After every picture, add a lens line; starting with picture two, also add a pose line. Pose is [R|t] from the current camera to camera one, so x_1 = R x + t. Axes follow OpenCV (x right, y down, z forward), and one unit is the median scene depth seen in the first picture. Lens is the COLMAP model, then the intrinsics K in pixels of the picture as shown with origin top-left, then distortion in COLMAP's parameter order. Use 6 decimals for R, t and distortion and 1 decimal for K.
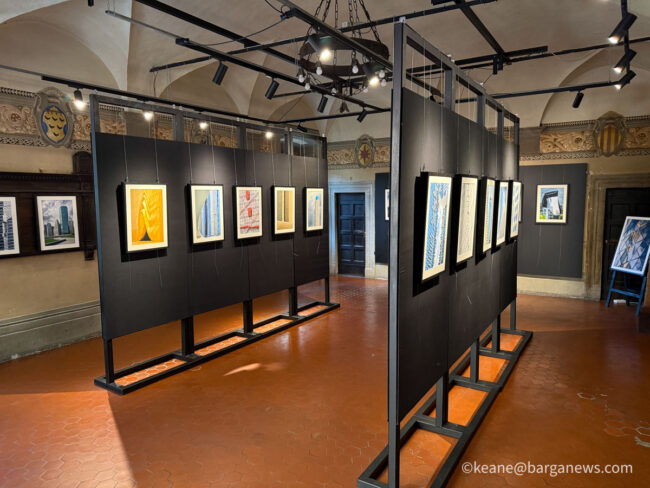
lens RADIAL K [[447.1, 0, 339.2], [0, 447.1, 246.9], [0, 0, 1]] dist [0.086100, -0.097034]
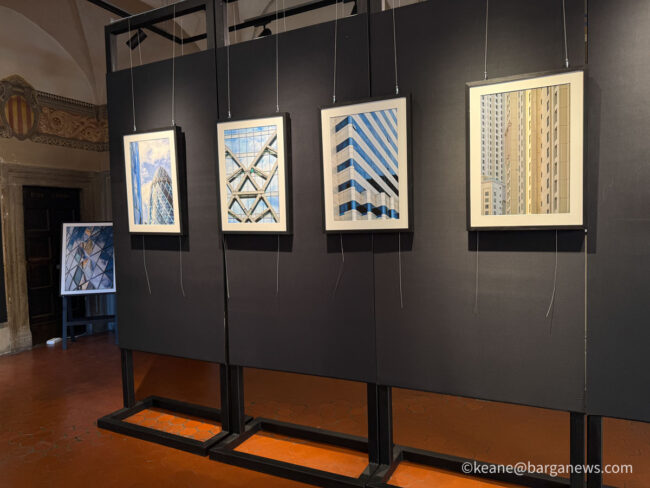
lens RADIAL K [[447.1, 0, 339.2], [0, 447.1, 246.9], [0, 0, 1]] dist [0.086100, -0.097034]
pose [[-0.076450, -0.037289, 0.996376, -0.159453], [0.137536, 0.989353, 0.047579, -0.002161], [-0.987542, 0.140675, -0.070508, 0.637956]]
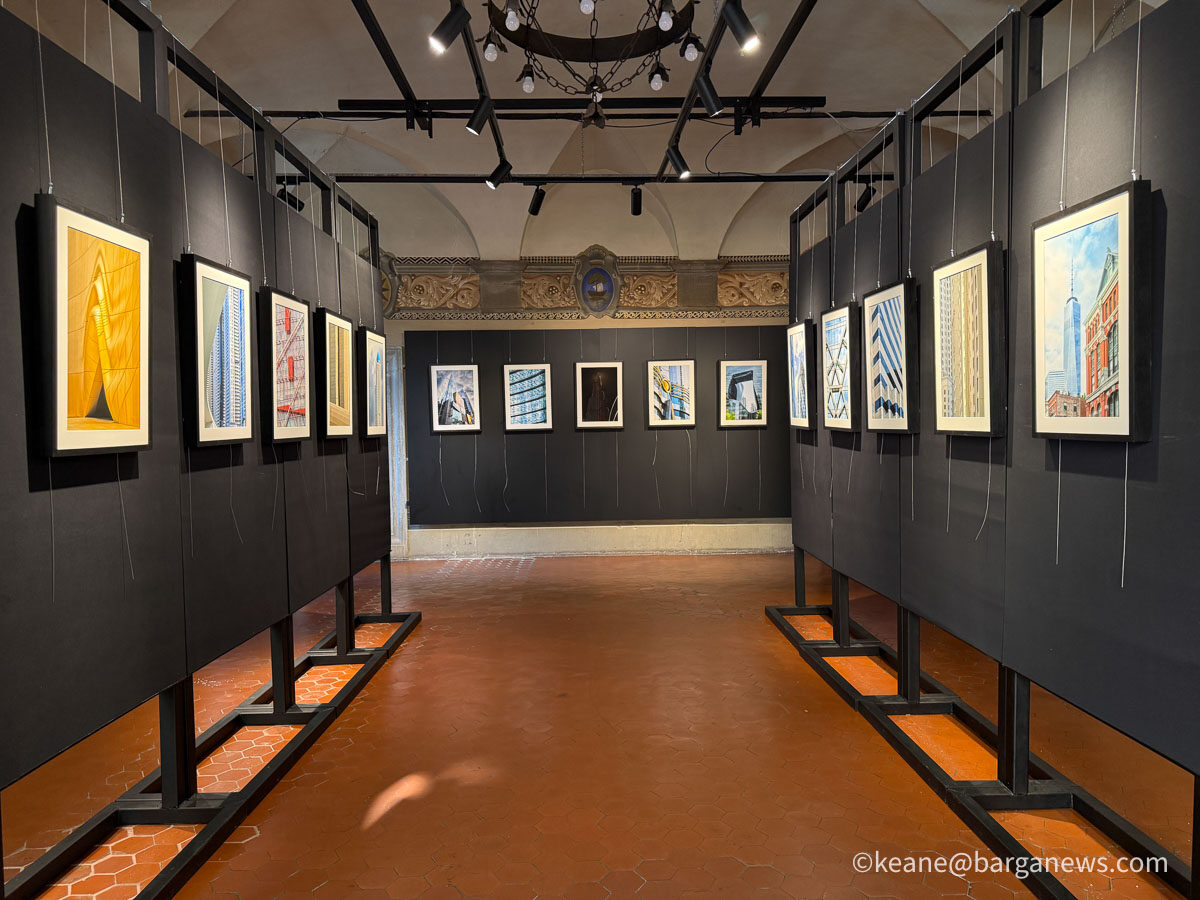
lens RADIAL K [[825.5, 0, 626.2], [0, 825.5, 455.4], [0, 0, 1]] dist [0.086100, -0.097034]
pose [[0.836093, -0.027777, 0.547884, -0.274318], [0.070766, 0.995834, -0.057505, 0.039648], [-0.544005, 0.086851, 0.834575, 0.234705]]
